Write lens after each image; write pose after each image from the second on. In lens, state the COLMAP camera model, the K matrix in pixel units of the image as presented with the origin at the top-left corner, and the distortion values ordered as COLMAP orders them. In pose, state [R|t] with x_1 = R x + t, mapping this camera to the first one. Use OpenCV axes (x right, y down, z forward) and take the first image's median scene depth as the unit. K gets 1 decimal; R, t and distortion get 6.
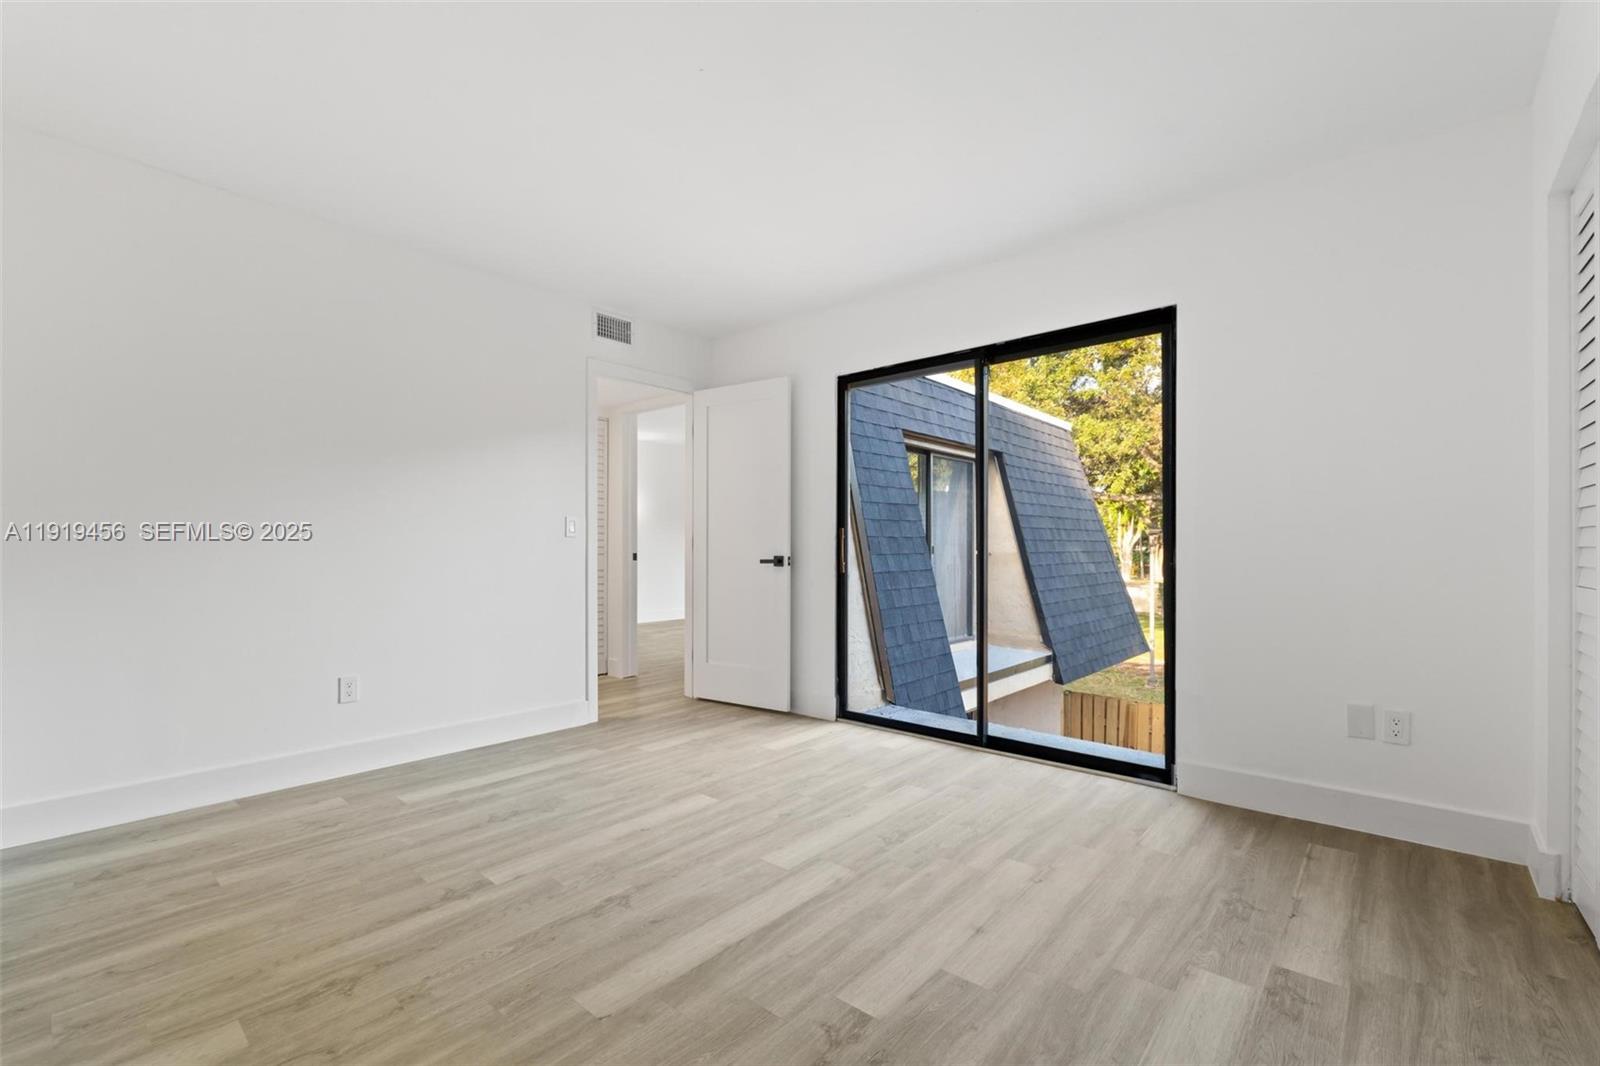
lens RADIAL K [[677.9, 0, 807.6], [0, 677.9, 531.7], [0, 0, 1]] dist [-0.002888, -0.000439]
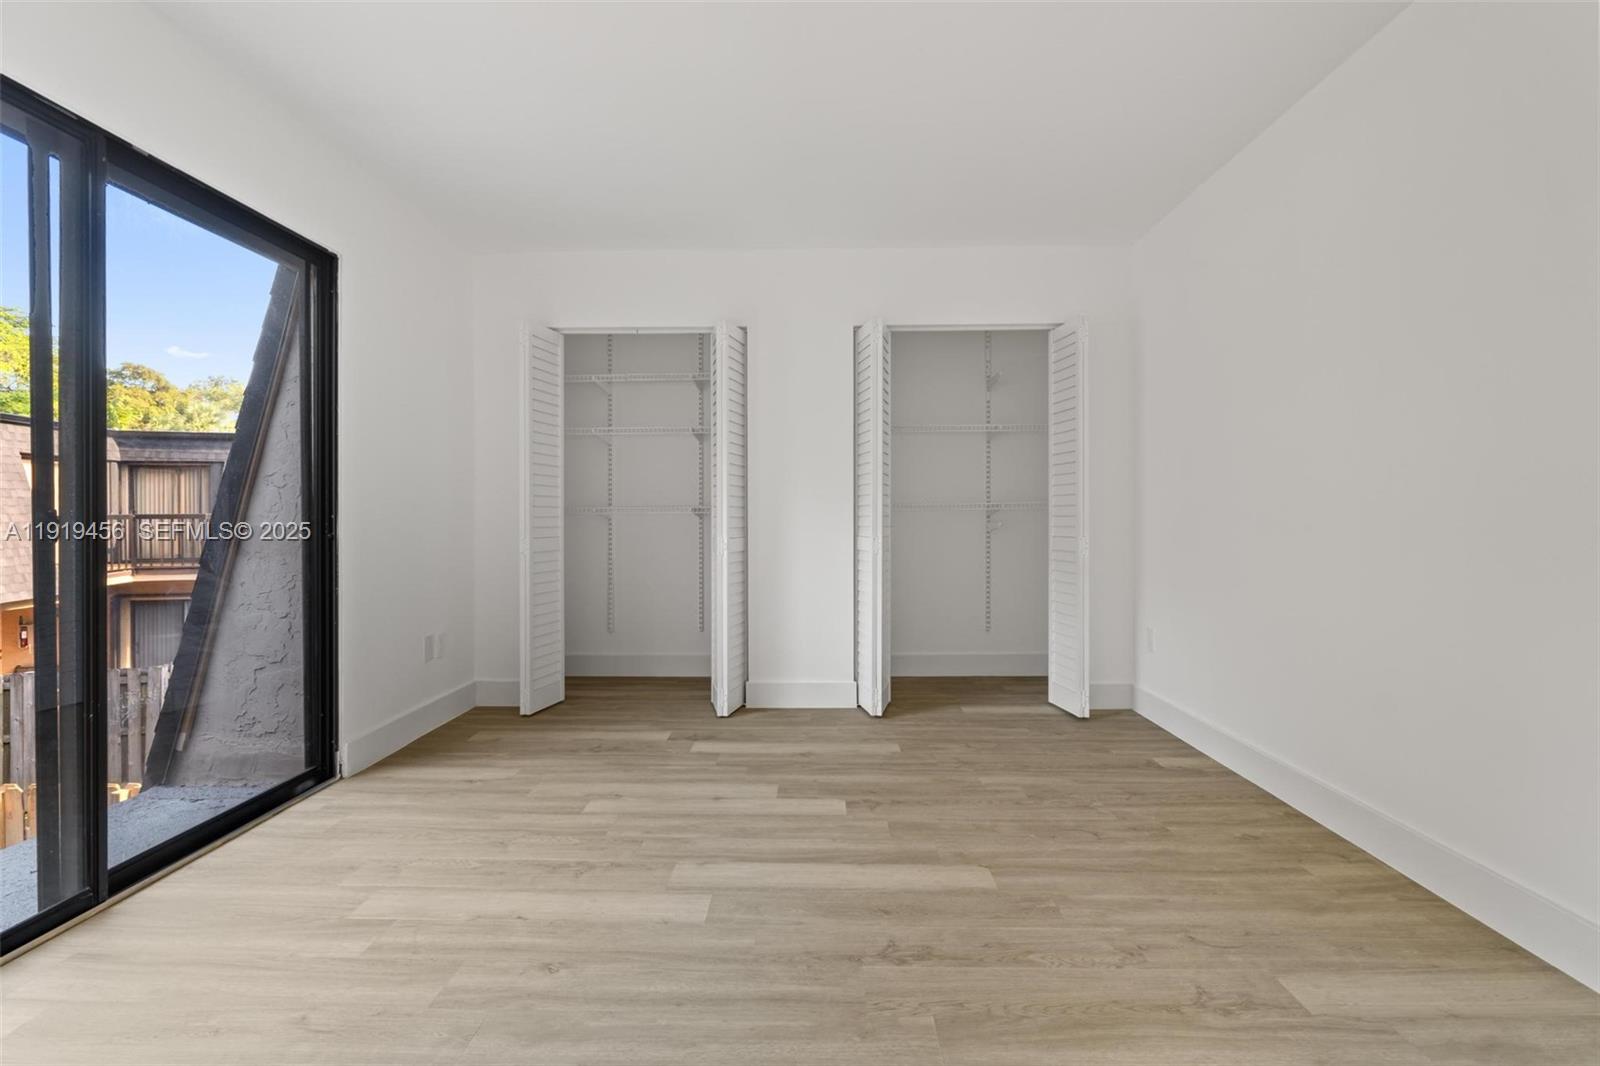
lens RADIAL K [[677.9, 0, 807.6], [0, 677.9, 531.7], [0, 0, 1]] dist [-0.002888, -0.000439]
pose [[-0.637629, -0.015693, 0.770183, -0.829278], [-0.016931, 0.999836, 0.006356, 0.043061], [-0.770157, -0.008987, -0.637791, 1.606237]]
